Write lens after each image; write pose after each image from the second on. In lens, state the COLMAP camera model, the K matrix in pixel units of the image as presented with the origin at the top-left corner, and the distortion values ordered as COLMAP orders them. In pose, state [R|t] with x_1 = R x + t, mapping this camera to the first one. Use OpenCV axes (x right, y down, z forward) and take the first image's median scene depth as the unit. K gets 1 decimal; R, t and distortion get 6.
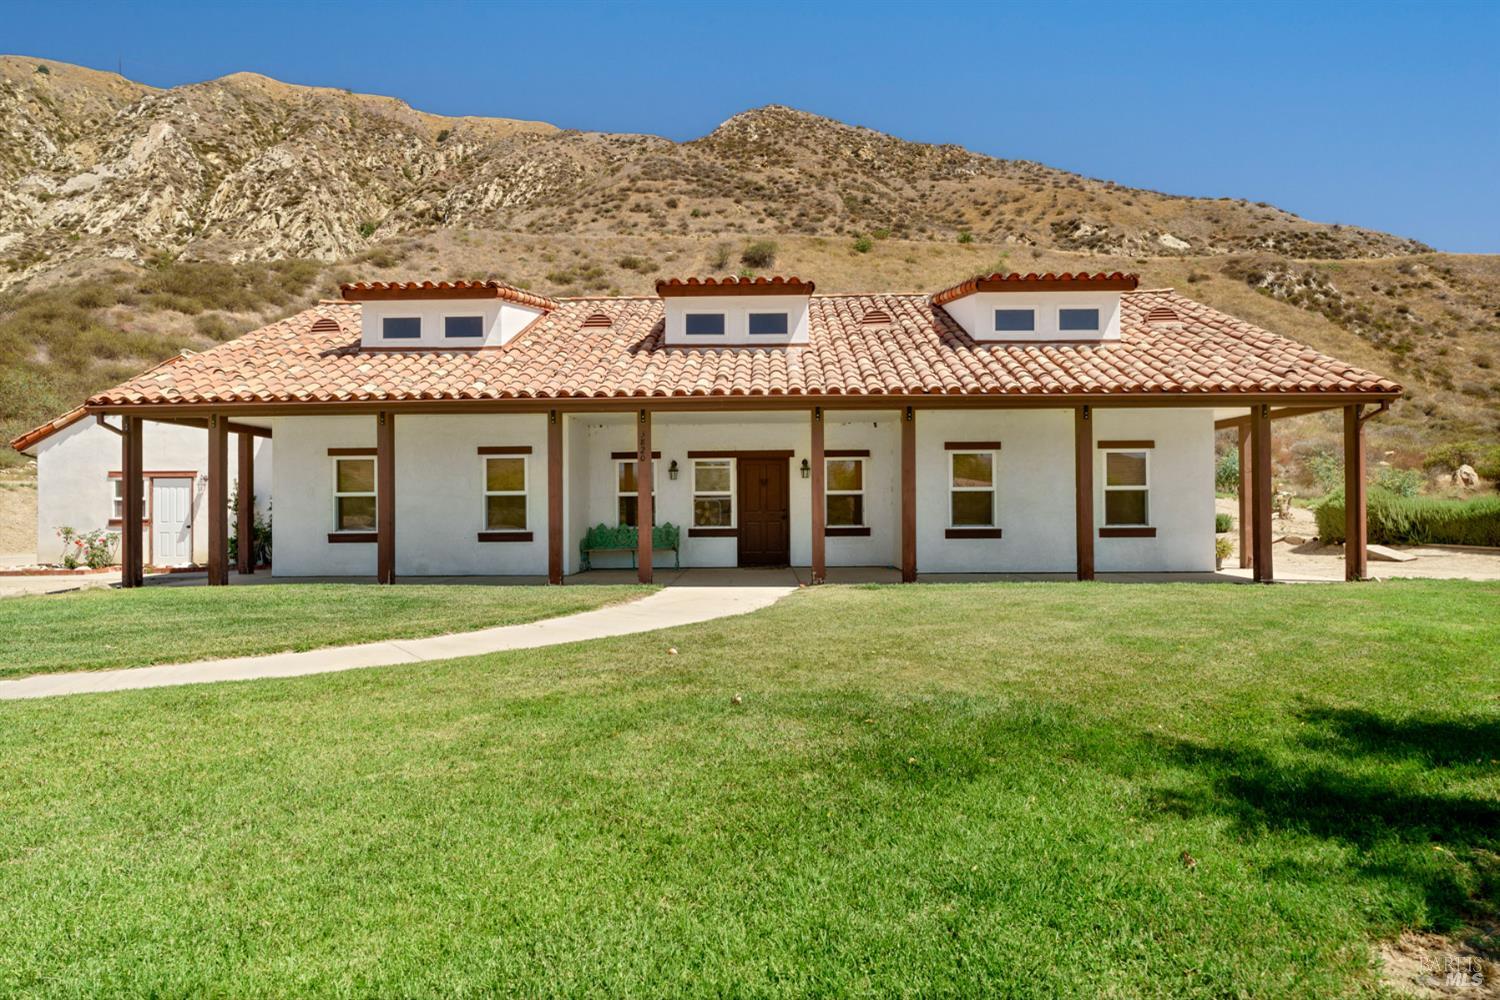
lens RADIAL K [[720.2, 0, 750.0], [0, 720.2, 500.0], [0, 0, 1]] dist [-0.023444, -0.000137]
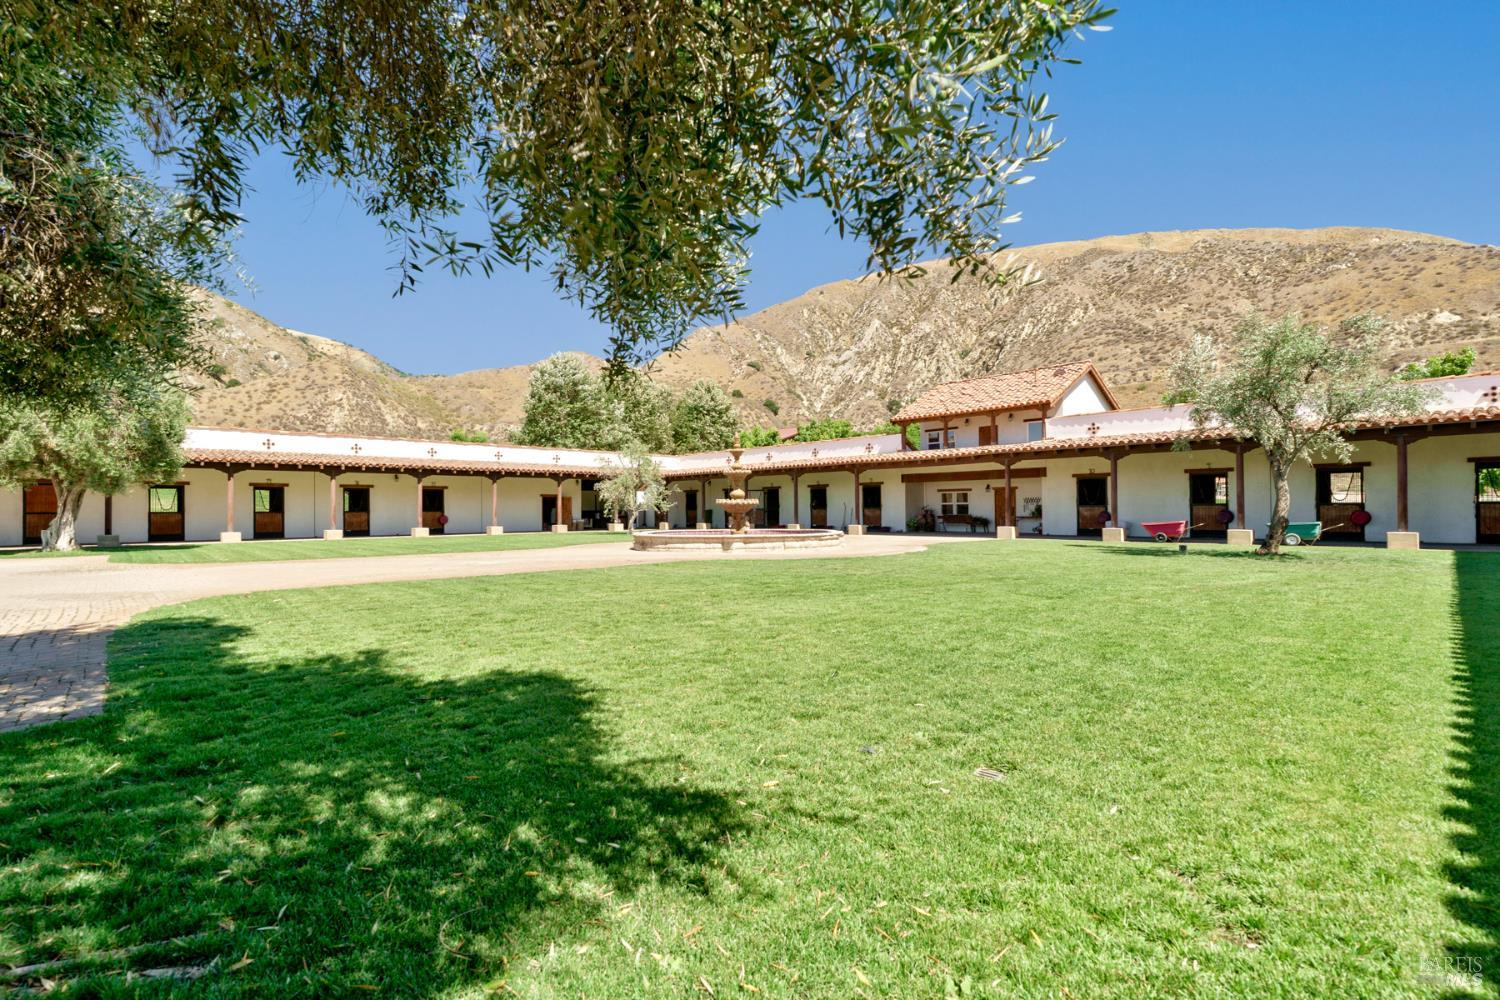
lens RADIAL K [[702.3, 0, 750.0], [0, 702.3, 500.0], [0, 0, 1]] dist [0.002097, 0.006530]
pose [[0.693227, -0.003553, -0.720710, 0.470885], [0.002233, 0.999994, -0.002782, 0.020016], [0.720715, 0.000319, 0.693231, -0.810054]]
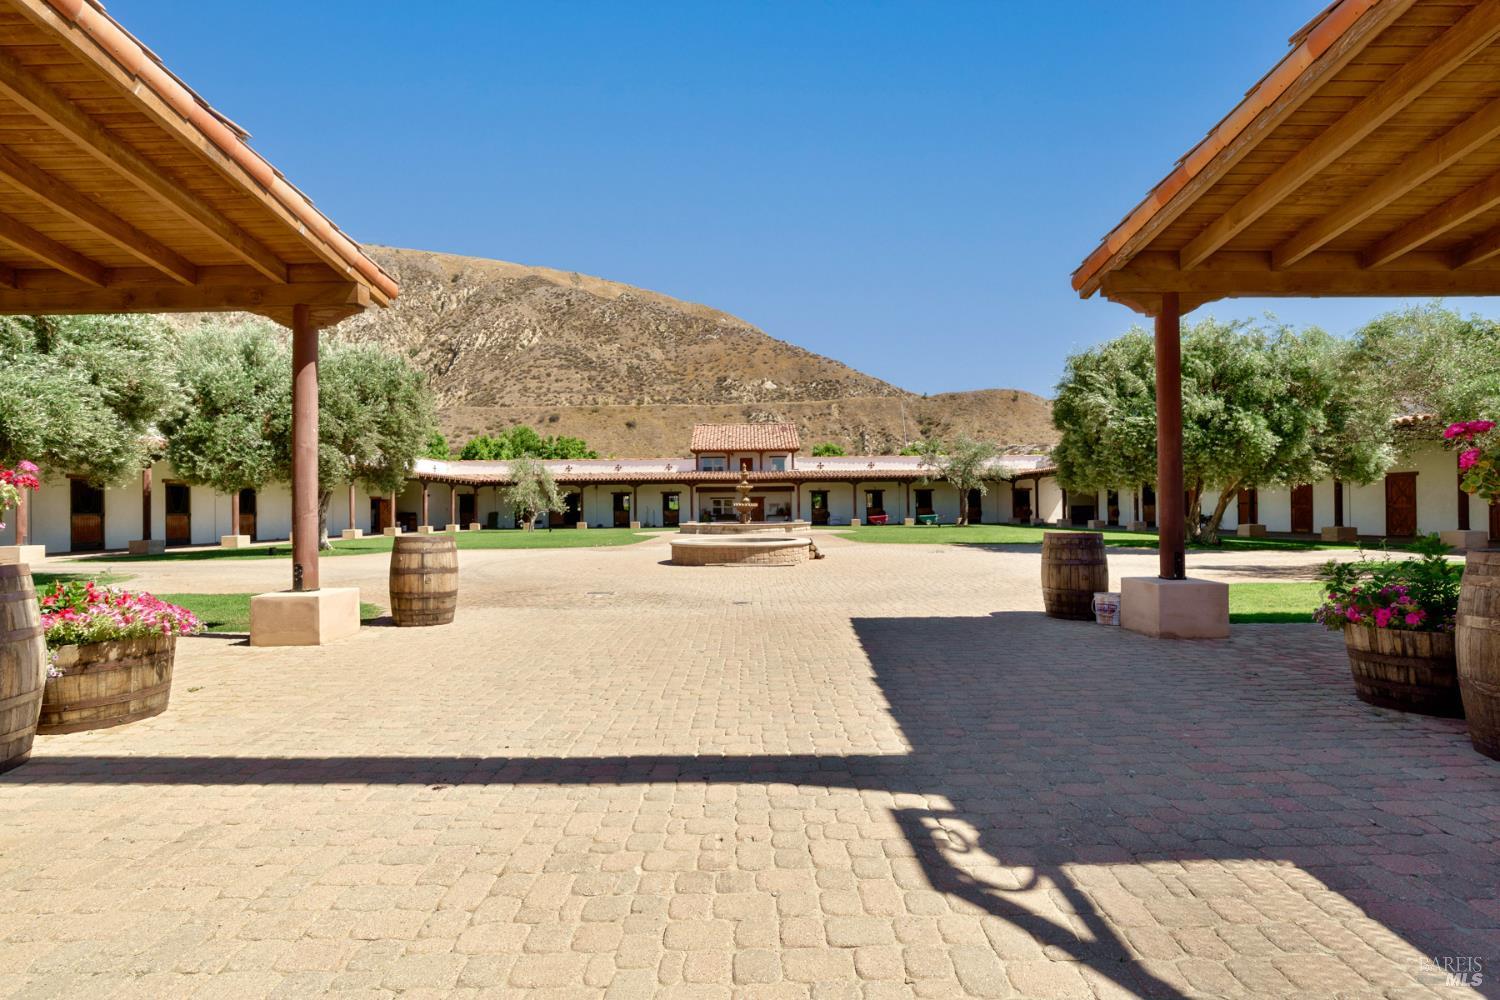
lens RADIAL K [[702.3, 0, 750.0], [0, 702.3, 500.0], [0, 0, 1]] dist [0.002097, 0.006530]
pose [[0.999936, 0.002548, -0.011048, 0.400668], [-0.002650, 0.999954, -0.009237, 0.020313], [0.011024, 0.009266, 0.999896, -0.910064]]
